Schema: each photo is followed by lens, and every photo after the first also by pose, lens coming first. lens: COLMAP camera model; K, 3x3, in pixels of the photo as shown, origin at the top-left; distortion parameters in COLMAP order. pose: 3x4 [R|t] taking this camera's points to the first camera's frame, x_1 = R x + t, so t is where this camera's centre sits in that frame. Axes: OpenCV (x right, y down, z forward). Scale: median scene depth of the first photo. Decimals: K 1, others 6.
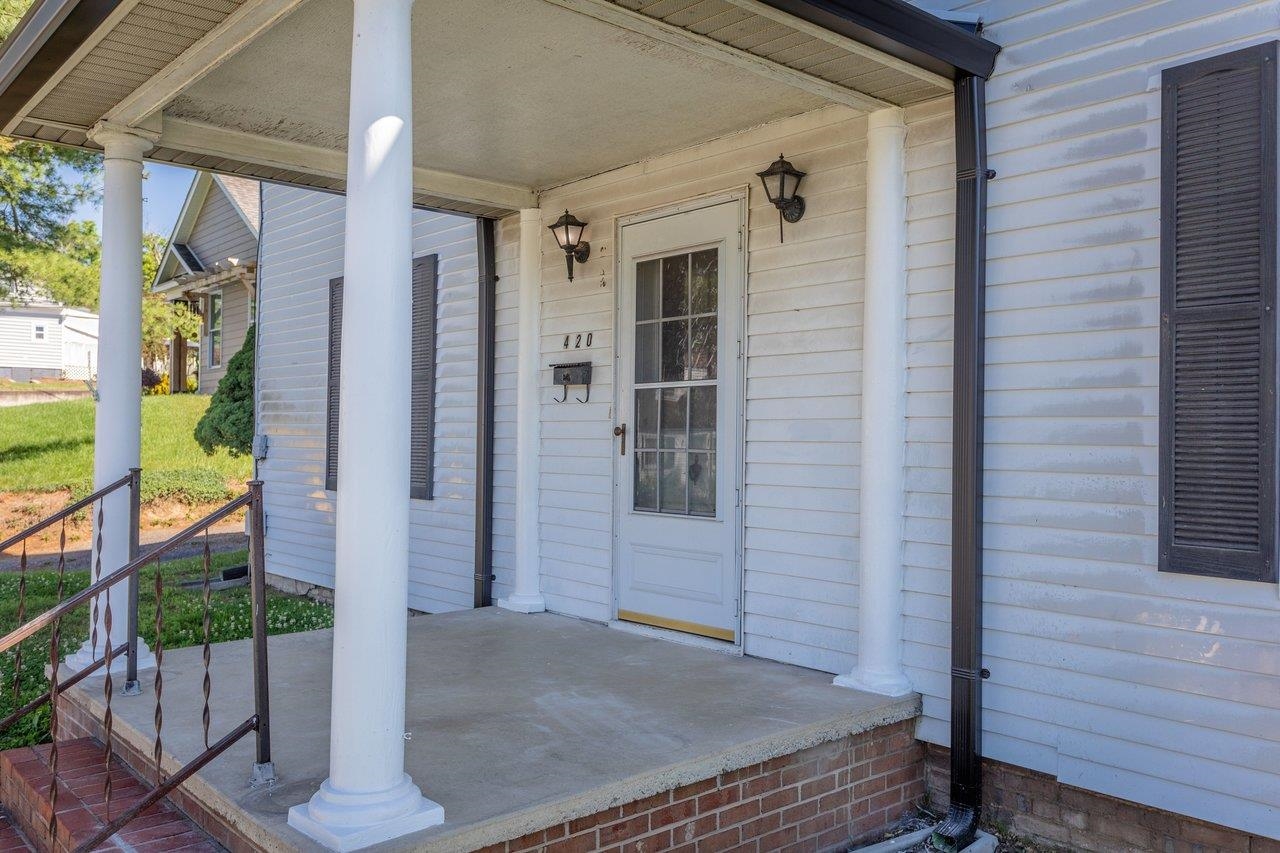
lens RADIAL K [[1030.2, 0, 640.9], [0, 1030.2, 424.5], [0, 0, 1]] dist [0.013942, 0.000283]
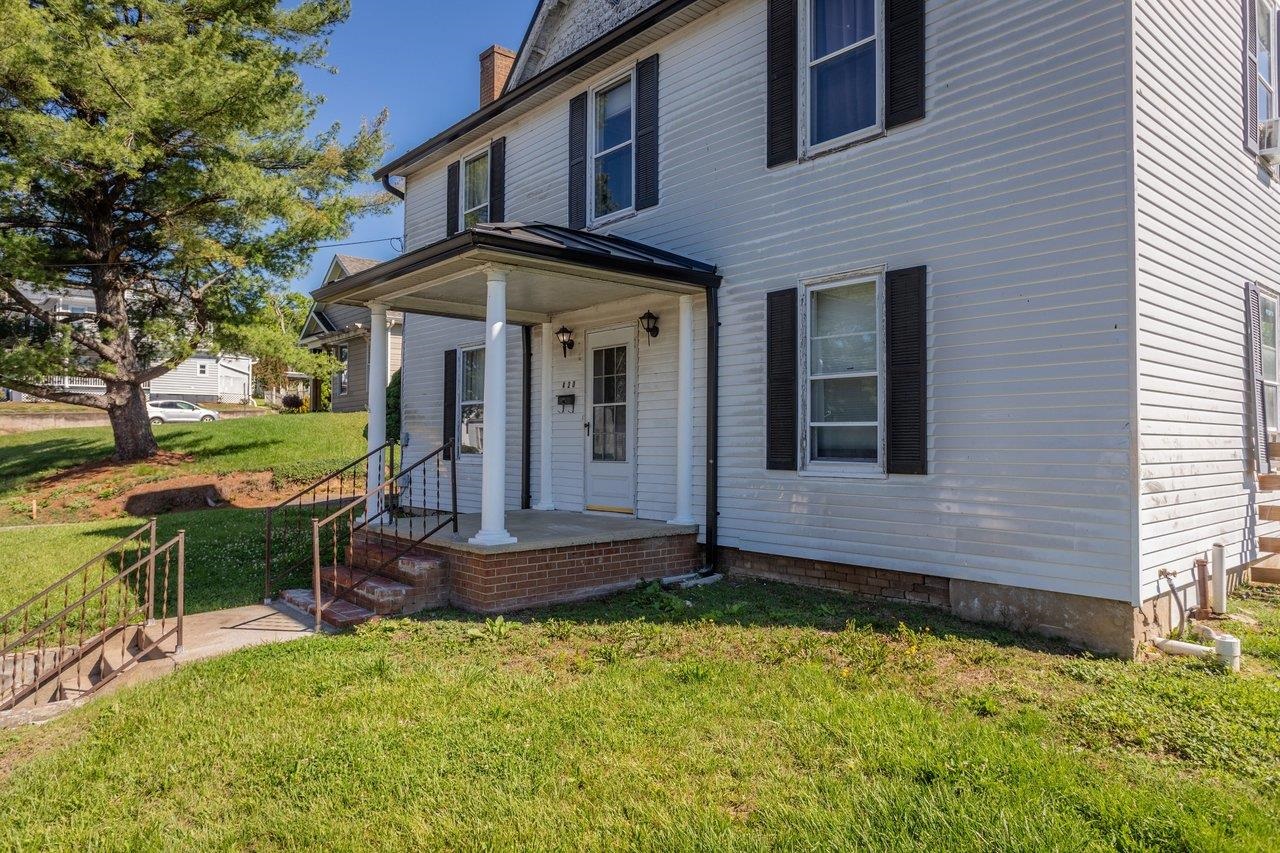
lens RADIAL K [[813.0, 0, 636.9], [0, 813.0, 424.4], [0, 0, 1]] dist [-0.006490, 0.000598]
pose [[0.999953, -0.006272, -0.007342, 0.107260], [0.006176, 0.999896, -0.013052, 0.029726], [0.007423, 0.013006, 0.999888, -0.809860]]
